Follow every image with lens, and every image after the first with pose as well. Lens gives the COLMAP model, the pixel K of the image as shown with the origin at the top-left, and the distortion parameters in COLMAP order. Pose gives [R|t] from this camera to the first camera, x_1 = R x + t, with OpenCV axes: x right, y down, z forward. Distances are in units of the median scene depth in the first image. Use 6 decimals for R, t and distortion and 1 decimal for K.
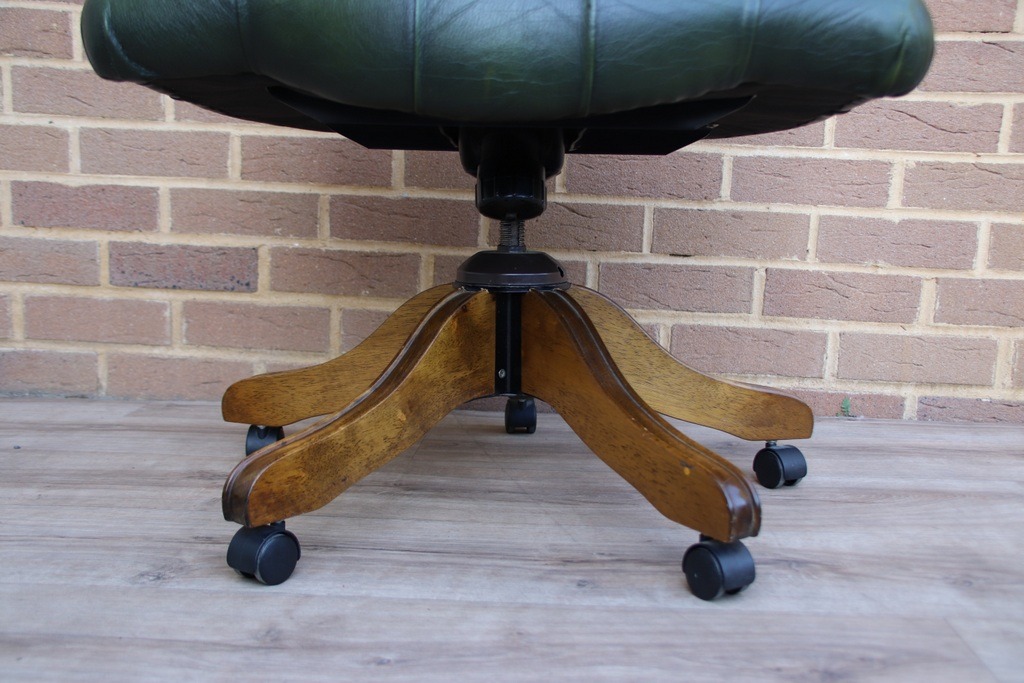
lens RADIAL K [[1072.1, 0, 517.4], [0, 1072.1, 348.0], [0, 0, 1]] dist [0.024244, 0.000000]
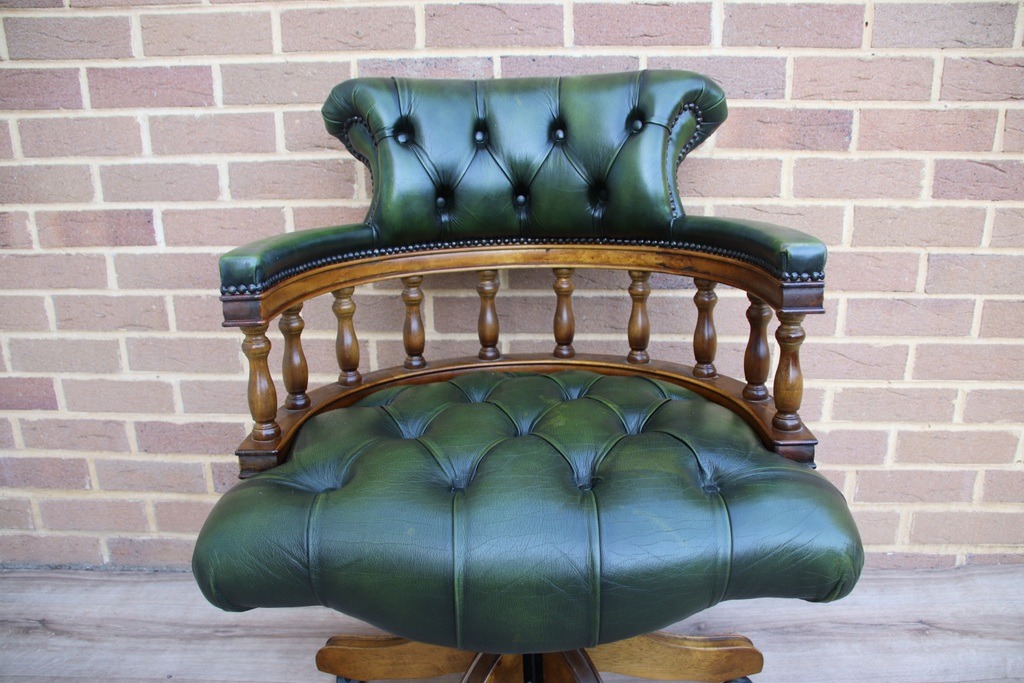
lens RADIAL K [[853.4, 0, 516.7], [0, 853.4, 346.1], [0, 0, 1]] dist [-0.141060, 0.128301]
pose [[0.998789, -0.048449, -0.008563, -0.000638], [0.049189, 0.986969, 0.153208, -0.543331], [0.001028, -0.153444, 0.988157, 0.051413]]
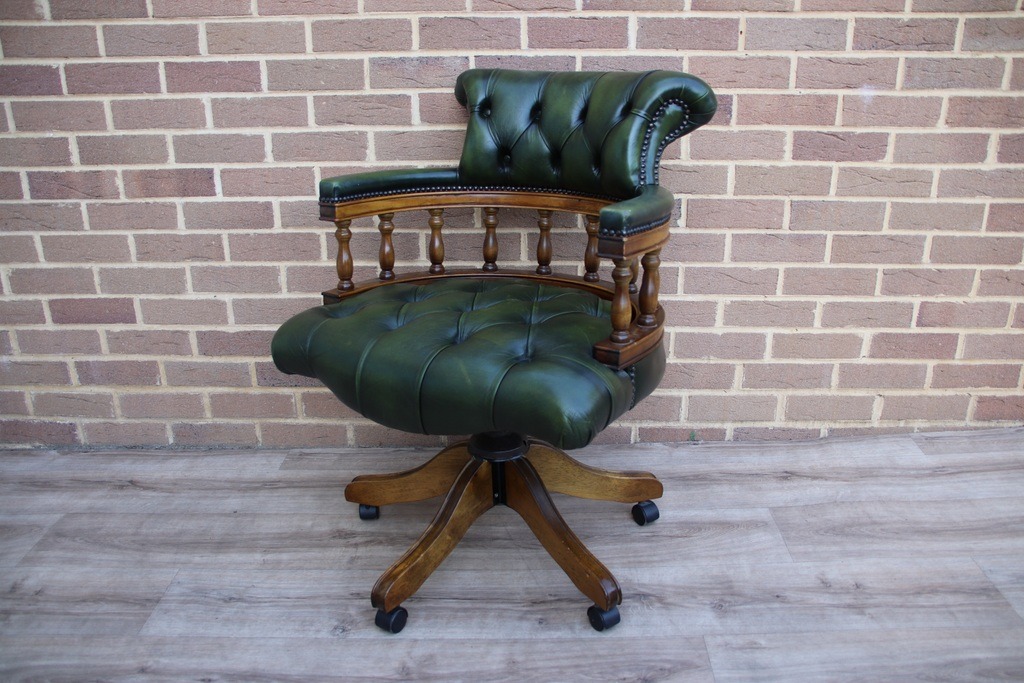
lens RADIAL K [[860.9, 0, 514.3], [0, 860.9, 340.3], [0, 0, 1]] dist [-0.139501, 0.143460]
pose [[0.998475, -0.053377, 0.014117, 0.010826], [0.049602, 0.979493, 0.195278, -0.544882], [-0.024251, -0.194280, 0.980646, -0.449034]]
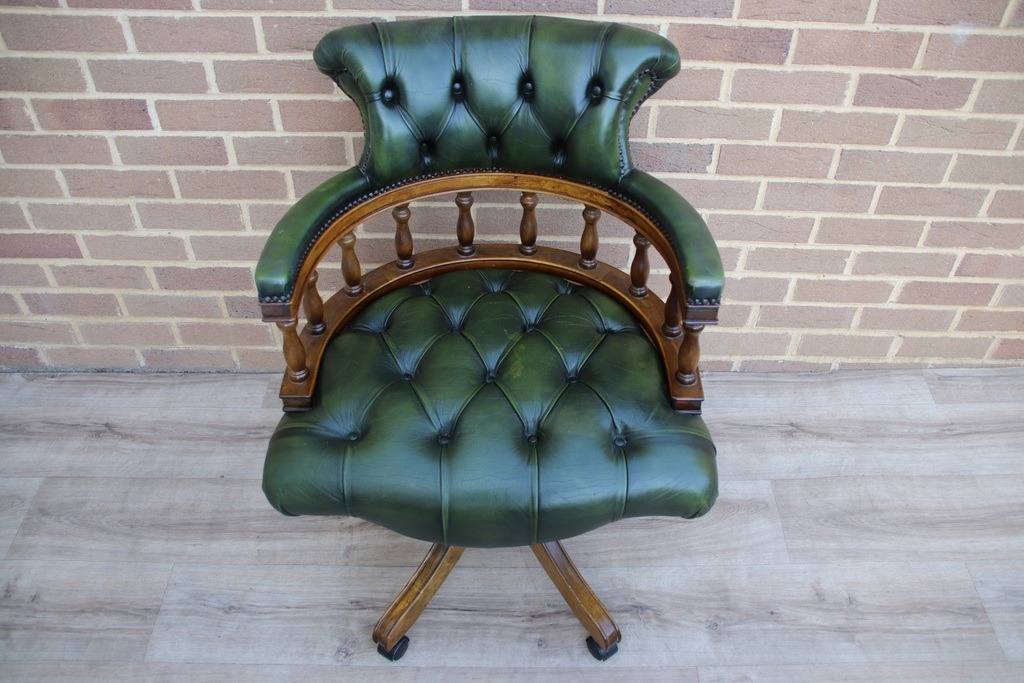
lens RADIAL K [[860.9, 0, 517.7], [0, 860.9, 339.0], [0, 0, 1]] dist [-0.139501, 0.143460]
pose [[0.998521, -0.049525, 0.022433, 0.005512], [0.028061, 0.822852, 0.567562, -1.048504], [-0.046568, -0.566093, 0.823025, -0.053749]]
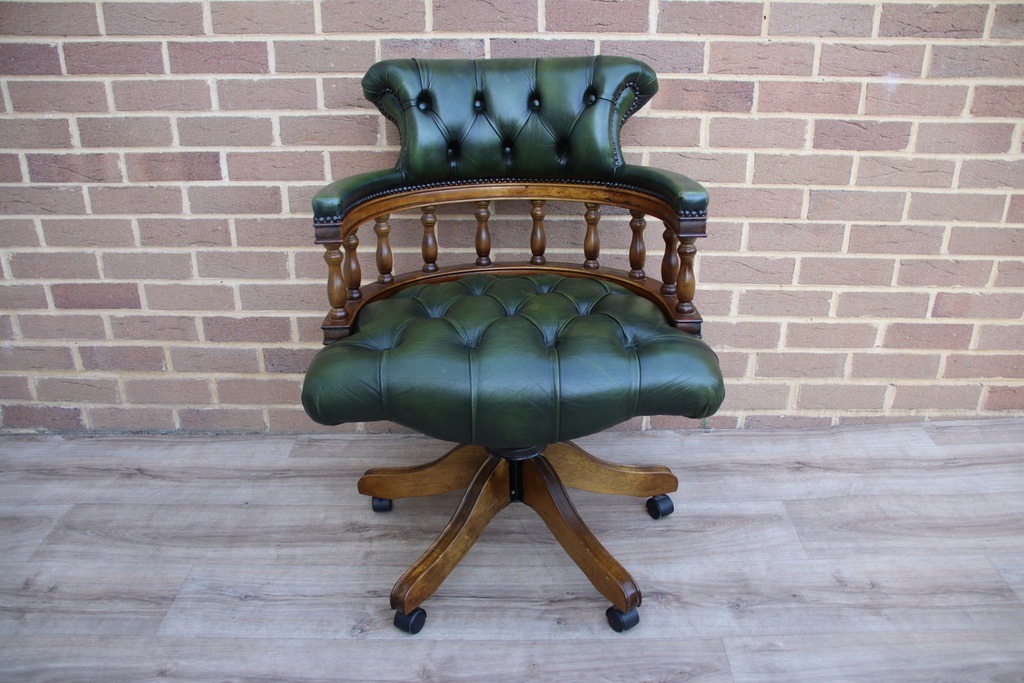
lens RADIAL K [[860.9, 0, 514.1], [0, 860.9, 340.2], [0, 0, 1]] dist [-0.139501, 0.143460]
pose [[0.998532, -0.049182, 0.022673, -0.033808], [0.041995, 0.967526, 0.249259, -0.617203], [-0.034195, -0.247941, 0.968172, -0.407545]]
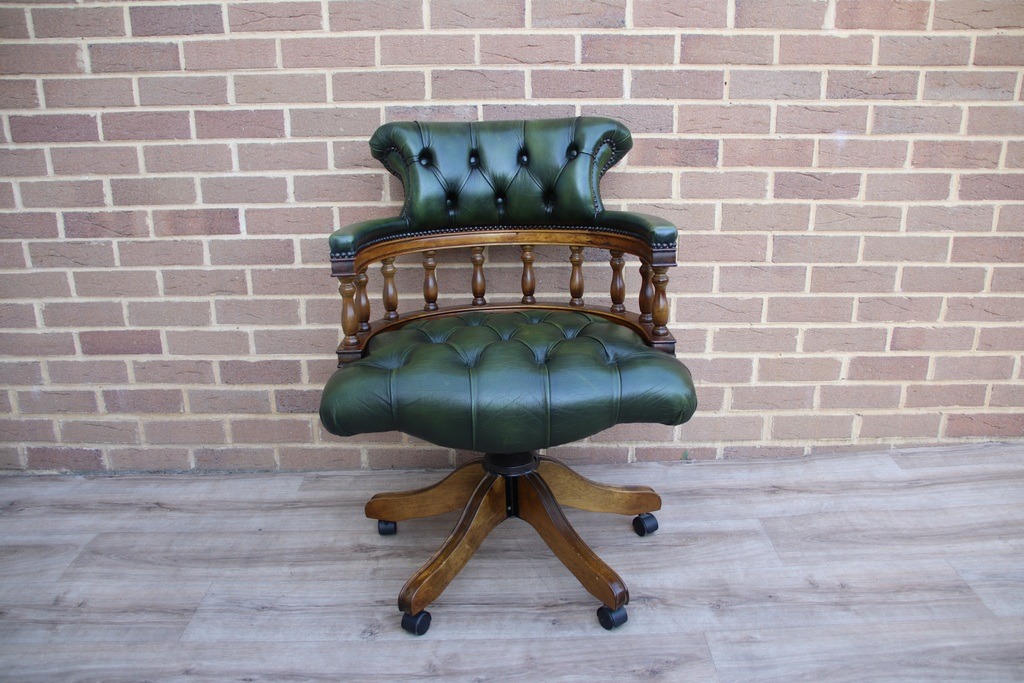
lens RADIAL K [[860.9, 0, 514.1], [0, 860.9, 338.1], [0, 0, 1]] dist [-0.139501, 0.143460]
pose [[0.997366, -0.060989, 0.039263, -0.050154], [0.054320, 0.986744, 0.152926, -0.553833], [-0.048069, -0.150391, 0.987457, -0.587057]]
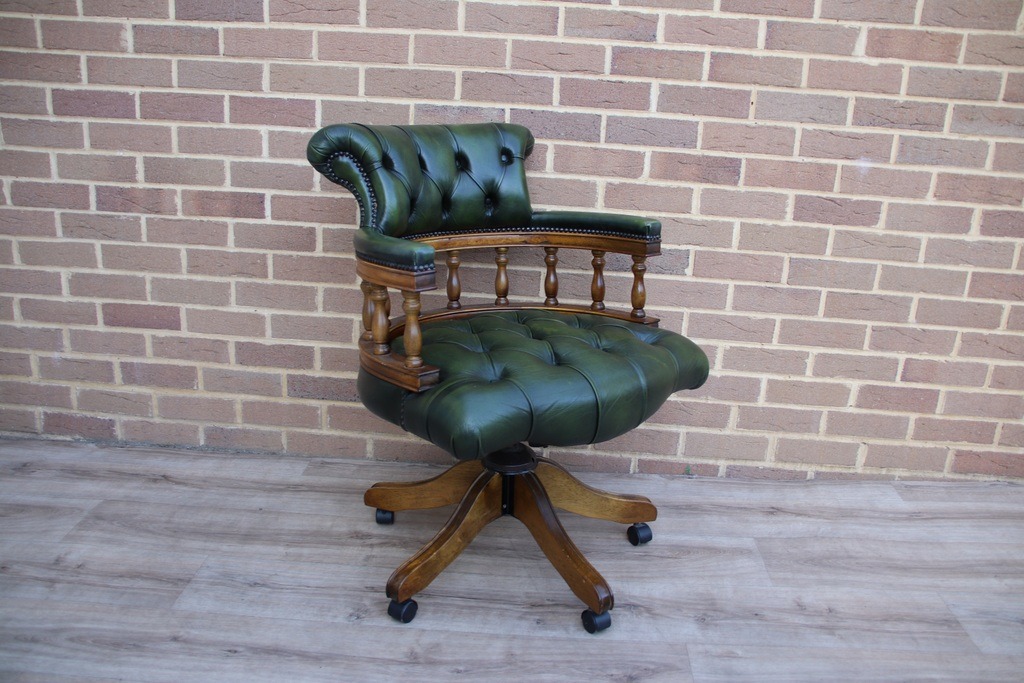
lens RADIAL K [[860.9, 0, 514.9], [0, 860.9, 338.0], [0, 0, 1]] dist [-0.139501, 0.143460]
pose [[0.999869, 0.013875, 0.008337, -0.012790], [-0.014906, 0.990037, 0.140019, -0.536636], [-0.006311, -0.140125, 0.990114, -0.611952]]
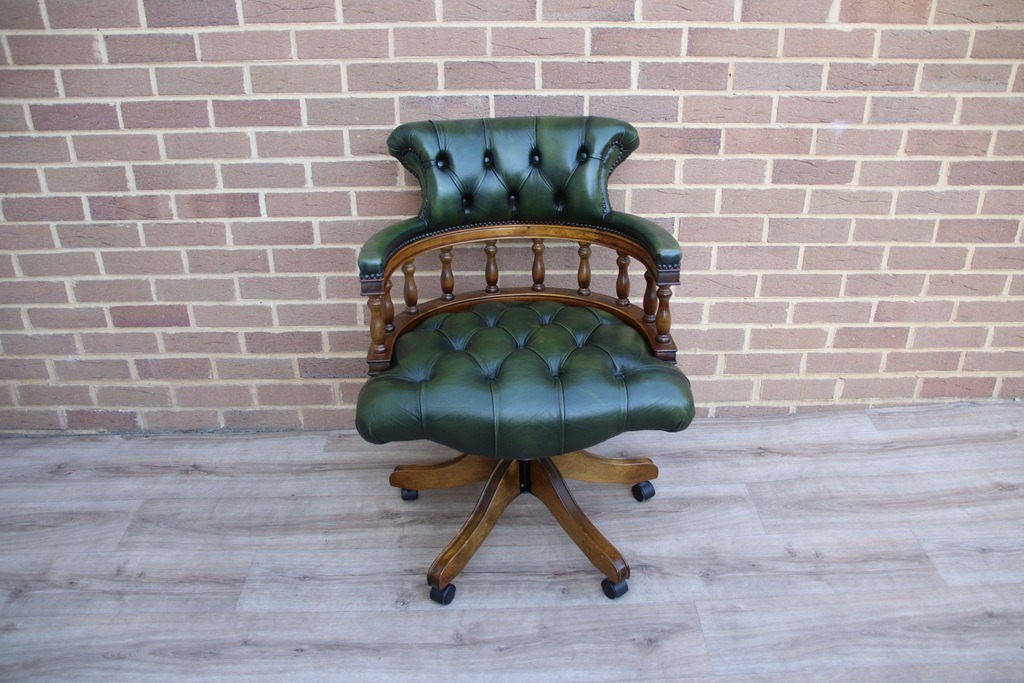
lens RADIAL K [[860.9, 0, 515.1], [0, 860.9, 332.0], [0, 0, 1]] dist [-0.139501, 0.143460]
pose [[0.996668, -0.068652, 0.044049, -0.088662], [0.052332, 0.952410, 0.300295, -0.843301], [-0.062568, -0.296989, 0.952829, -0.655418]]
